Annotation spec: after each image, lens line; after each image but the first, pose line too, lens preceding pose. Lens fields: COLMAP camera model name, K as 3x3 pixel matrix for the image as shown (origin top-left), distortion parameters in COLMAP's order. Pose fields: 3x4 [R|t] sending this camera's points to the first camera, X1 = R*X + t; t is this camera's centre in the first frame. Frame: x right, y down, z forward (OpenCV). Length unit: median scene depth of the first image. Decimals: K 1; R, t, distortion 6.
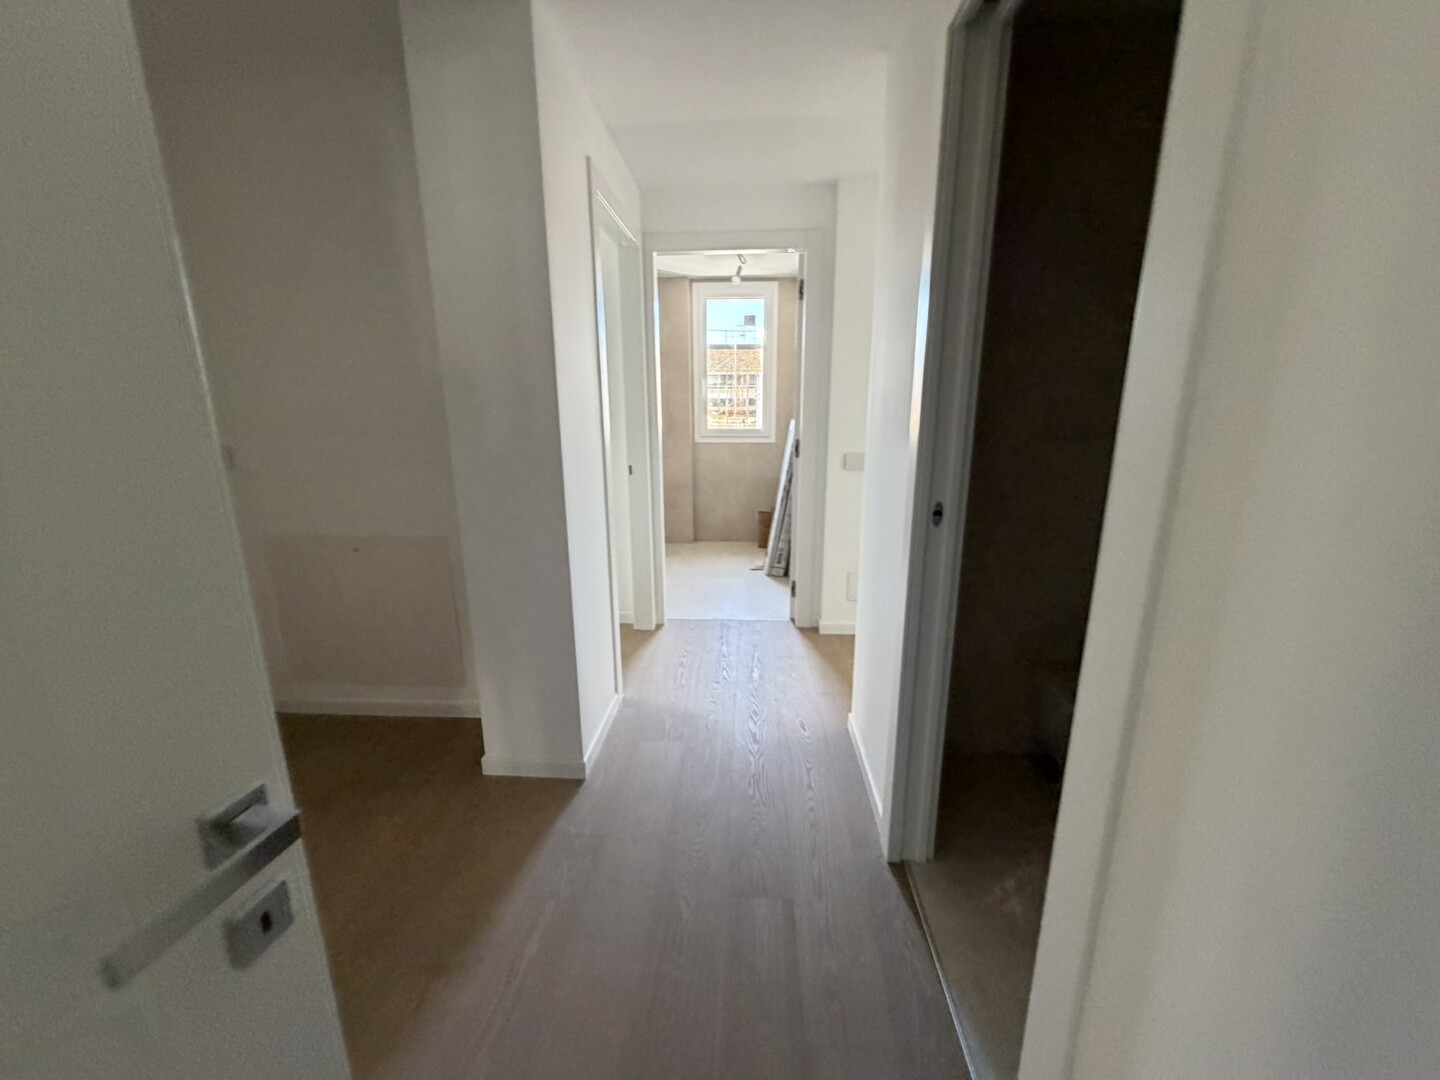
lens RADIAL K [[576.5, 0, 720.0], [0, 576.5, 540.0], [0, 0, 1]] dist [0.000051, 0.000008]
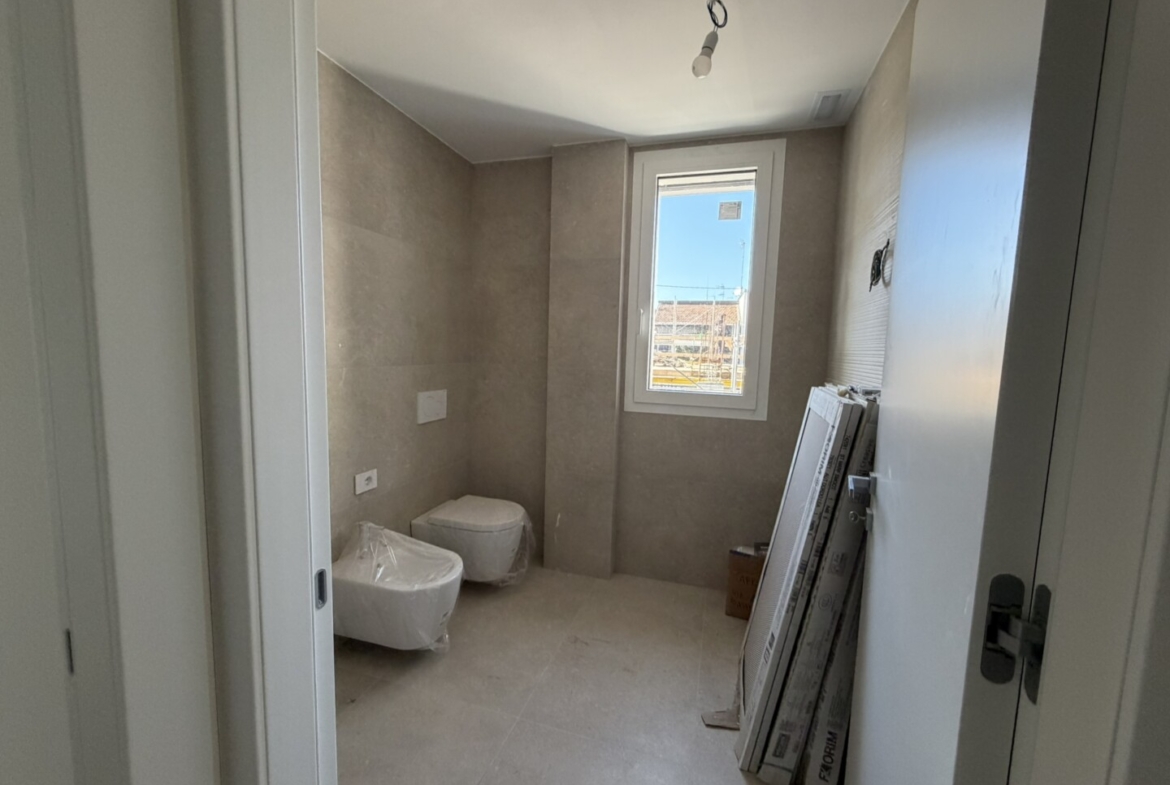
lens RADIAL K [[470.3, 0, 585.0], [0, 470.3, 392.5], [0, 0, 1]] dist [0.026095, -0.000267]
pose [[0.971001, 0.056105, -0.232401, 0.030008], [-0.087771, 0.987852, -0.128236, -0.119818], [0.222383, 0.144915, 0.964129, 0.504128]]
